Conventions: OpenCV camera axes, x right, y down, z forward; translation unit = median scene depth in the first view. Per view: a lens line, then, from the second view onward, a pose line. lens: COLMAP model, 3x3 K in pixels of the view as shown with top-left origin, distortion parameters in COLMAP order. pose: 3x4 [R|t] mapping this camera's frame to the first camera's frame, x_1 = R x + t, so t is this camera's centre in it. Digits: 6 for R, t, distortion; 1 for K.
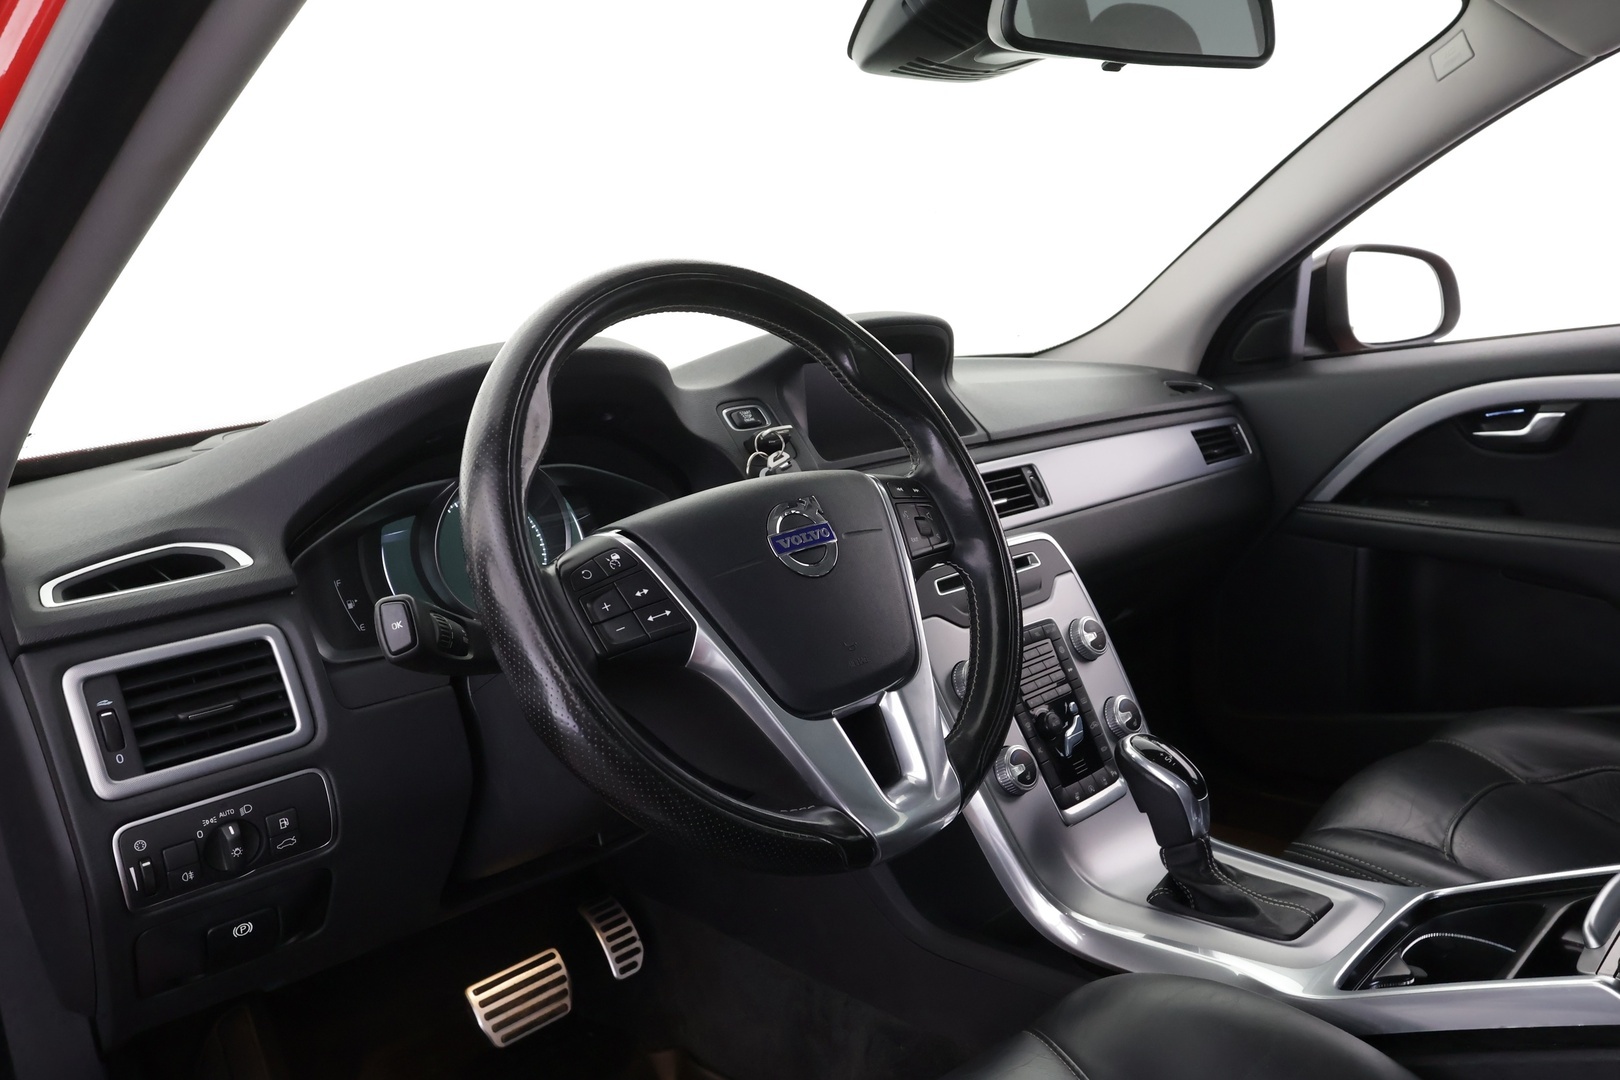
lens RADIAL K [[1275.1, 0, 810.0], [0, 1275.1, 540.0], [0, 0, 1]] dist [0.004768, 0.004489]
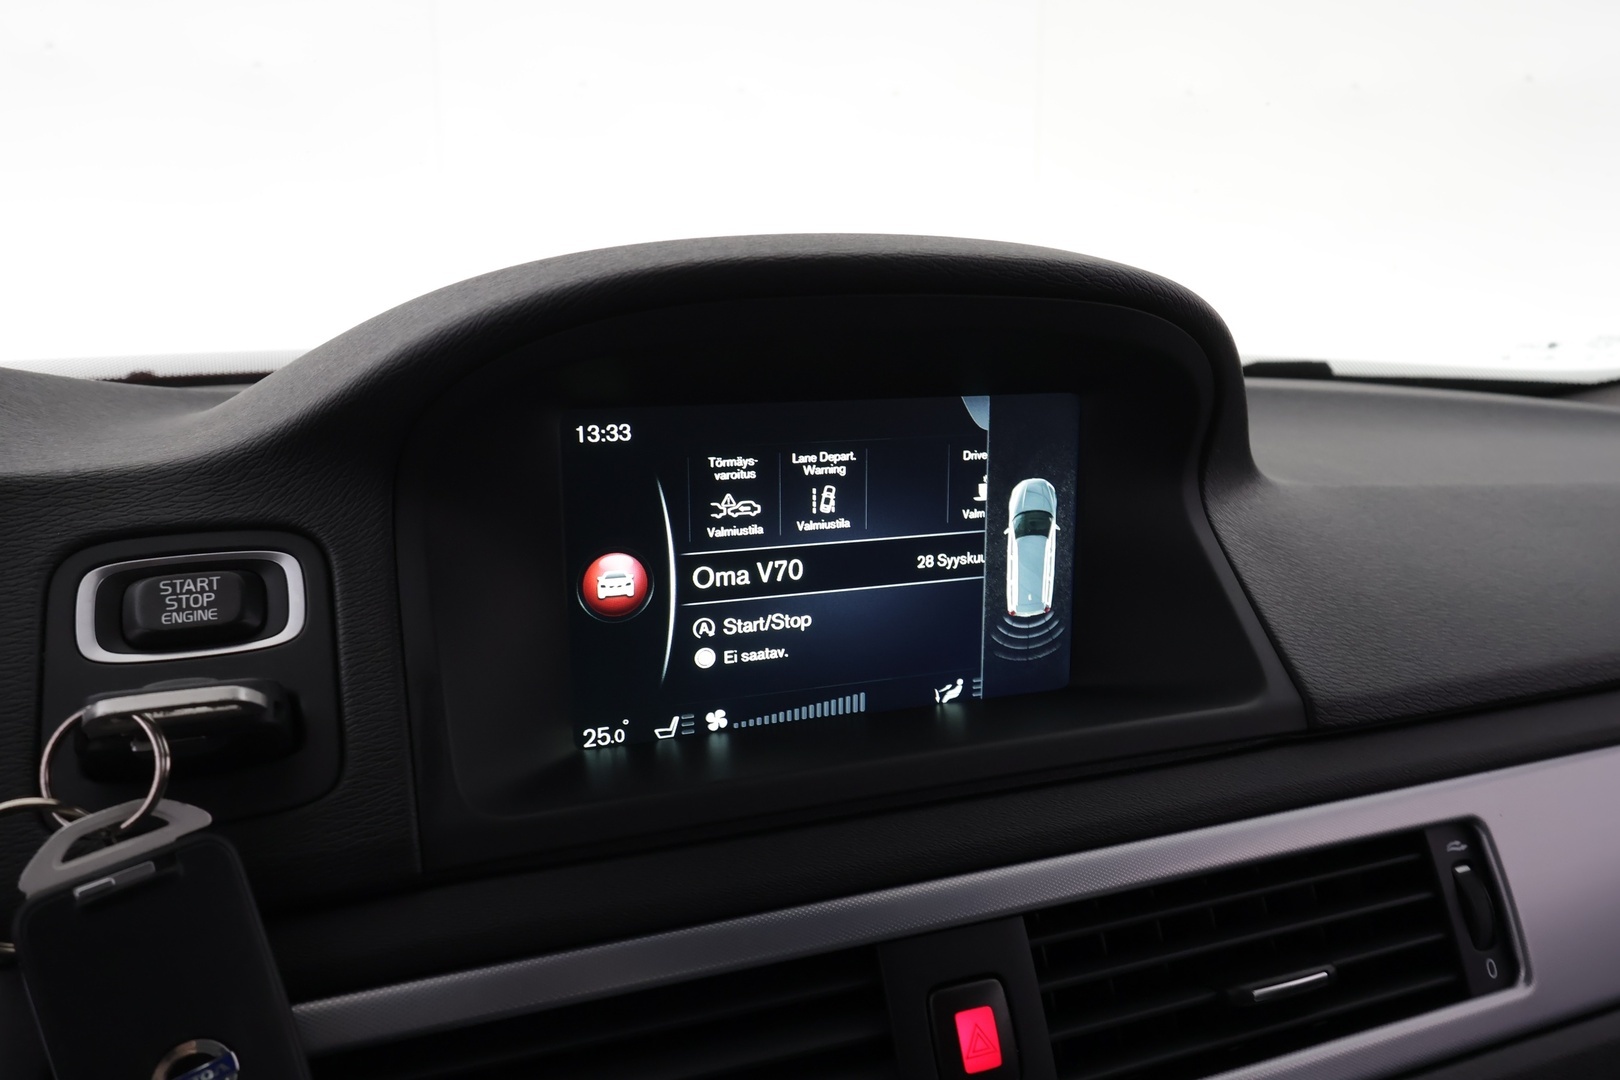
lens RADIAL K [[1275.1, 0, 810.0], [0, 1275.1, 540.0], [0, 0, 1]] dist [0.004768, 0.004489]
pose [[0.919972, 0.144545, -0.364361, 0.134168], [-0.130291, 0.989437, 0.063549, -0.120744], [0.369698, -0.010990, 0.929087, 0.689240]]
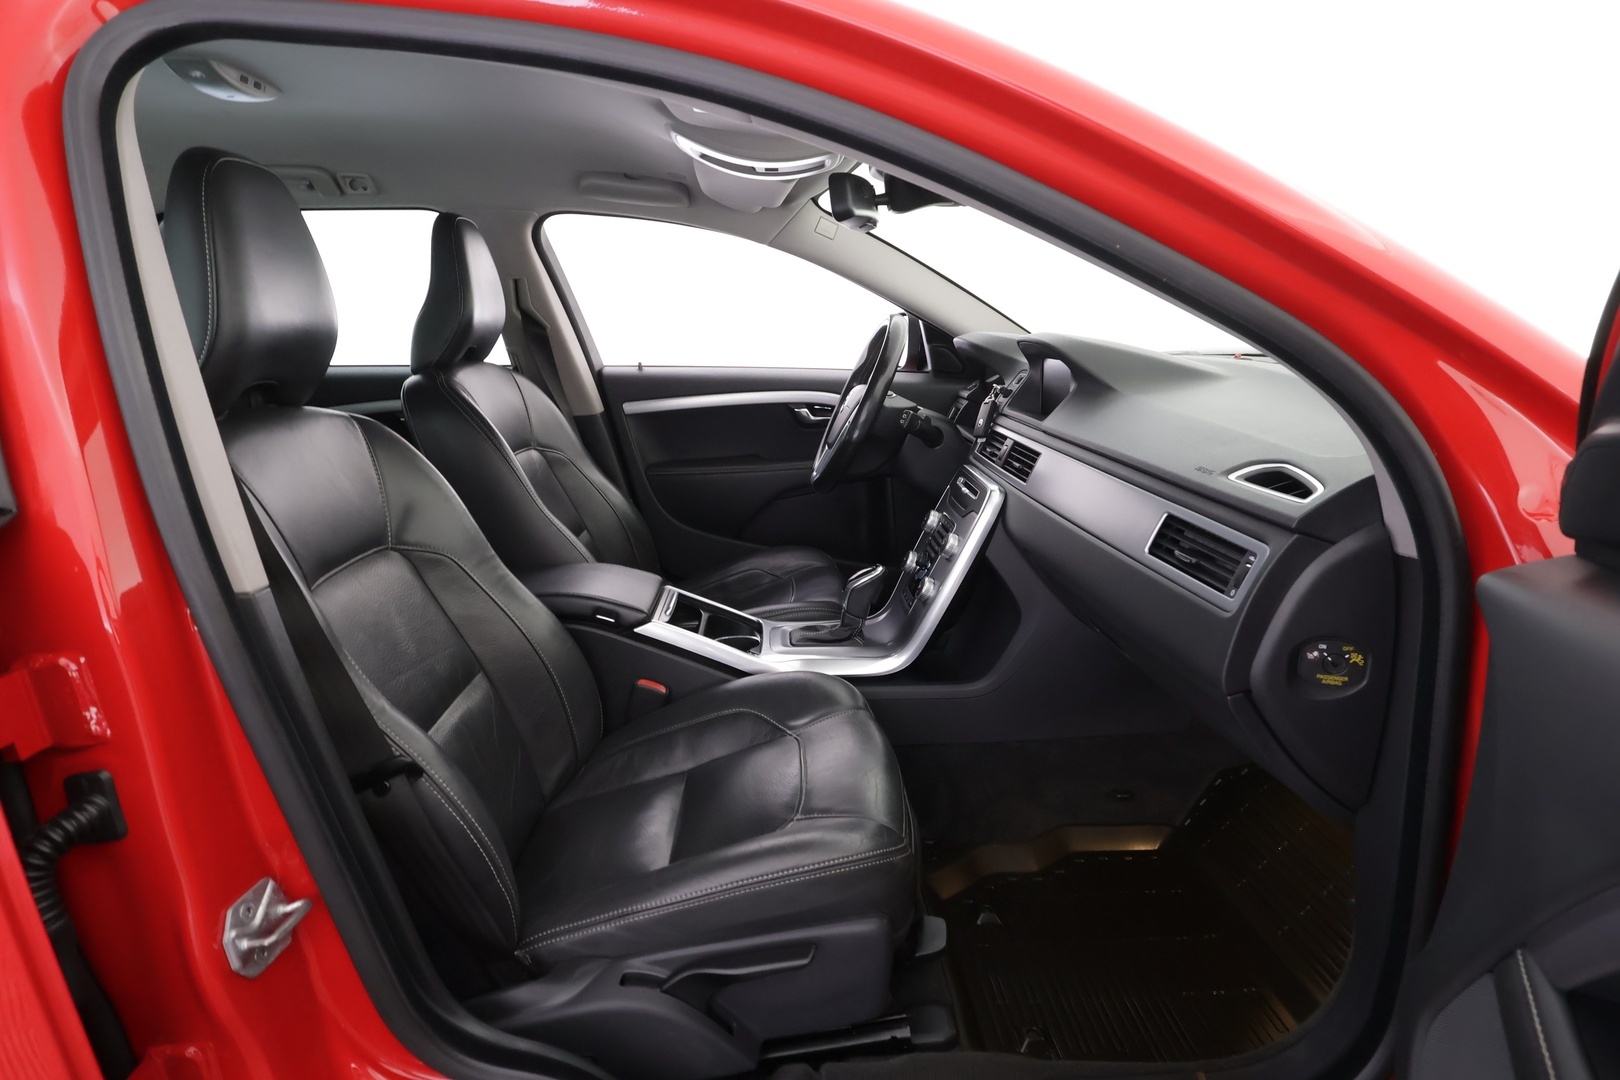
lens RADIAL K [[879.5, 0, 810.0], [0, 879.5, 540.0], [0, 0, 1]] dist [-0.018147, -0.000650]
pose [[-0.681955, 0.277081, -0.676877, 1.014781], [-0.021251, 0.917565, 0.397017, -0.345786], [0.731085, 0.285132, -0.619850, 1.444987]]
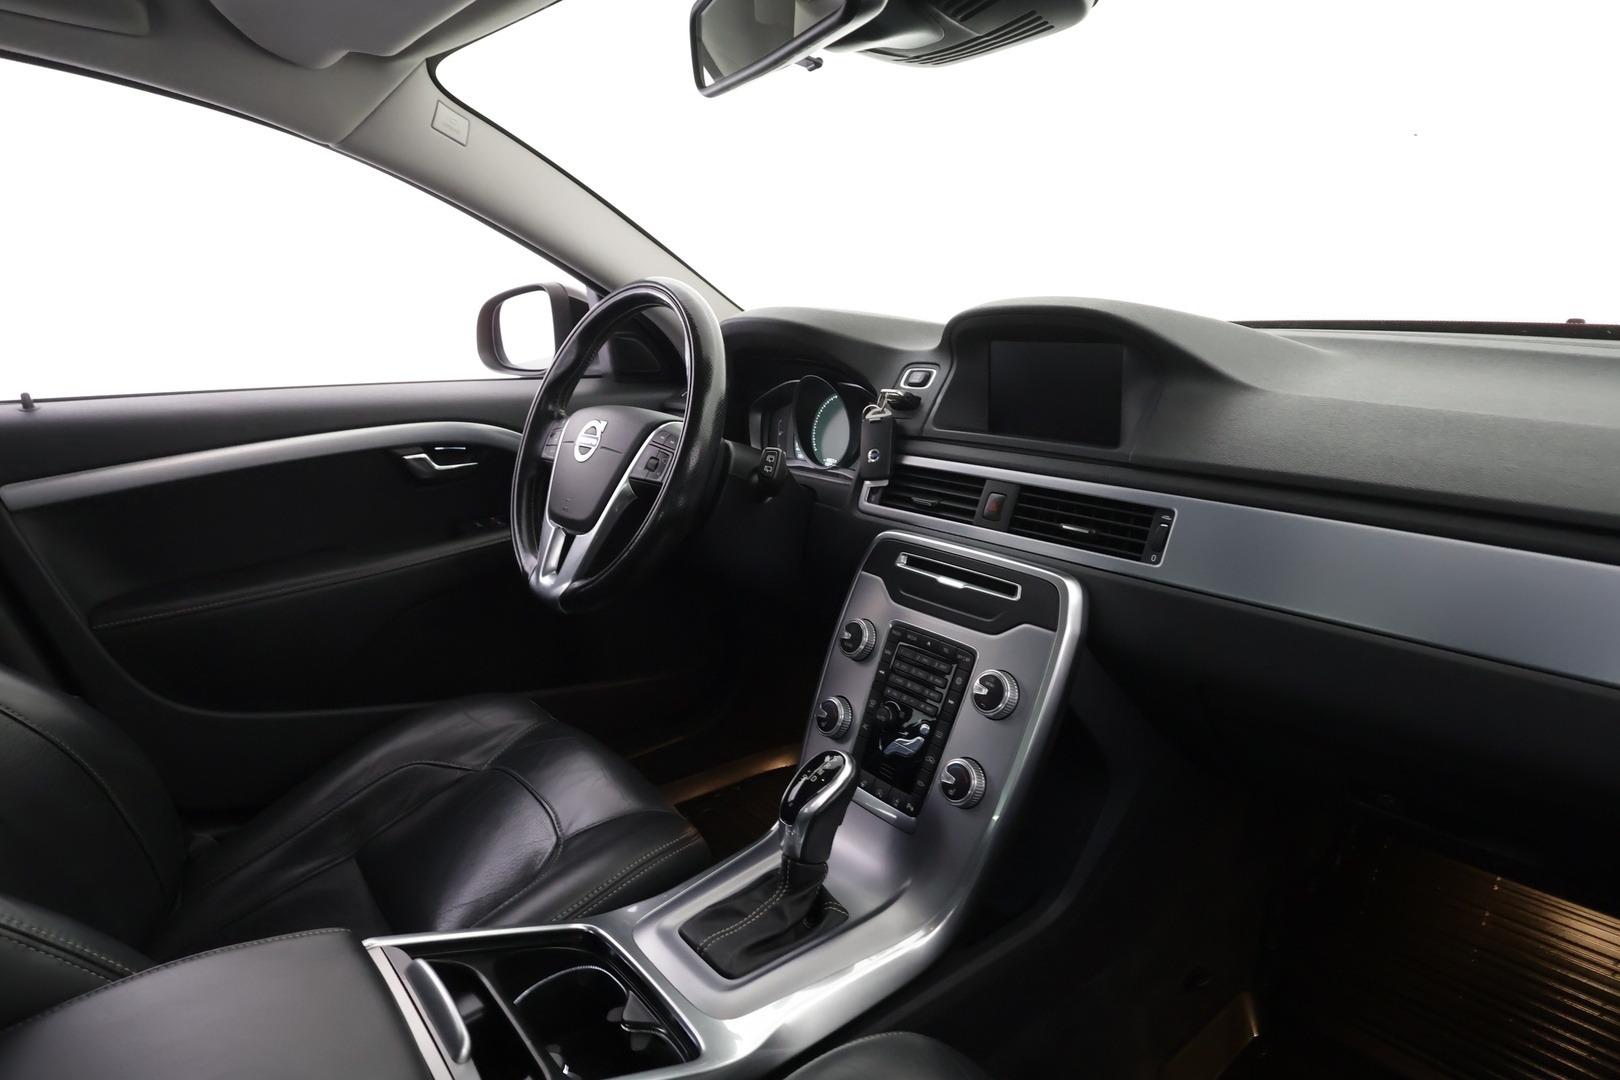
lens RADIAL K [[879.5, 0, 810.0], [0, 879.5, 540.0], [0, 0, 1]] dist [-0.018147, -0.000650]
pose [[-0.086909, 0.360321, -0.928771, 0.703821], [-0.102790, 0.924079, 0.368119, -0.218421], [0.990899, 0.127461, -0.043274, 0.816090]]
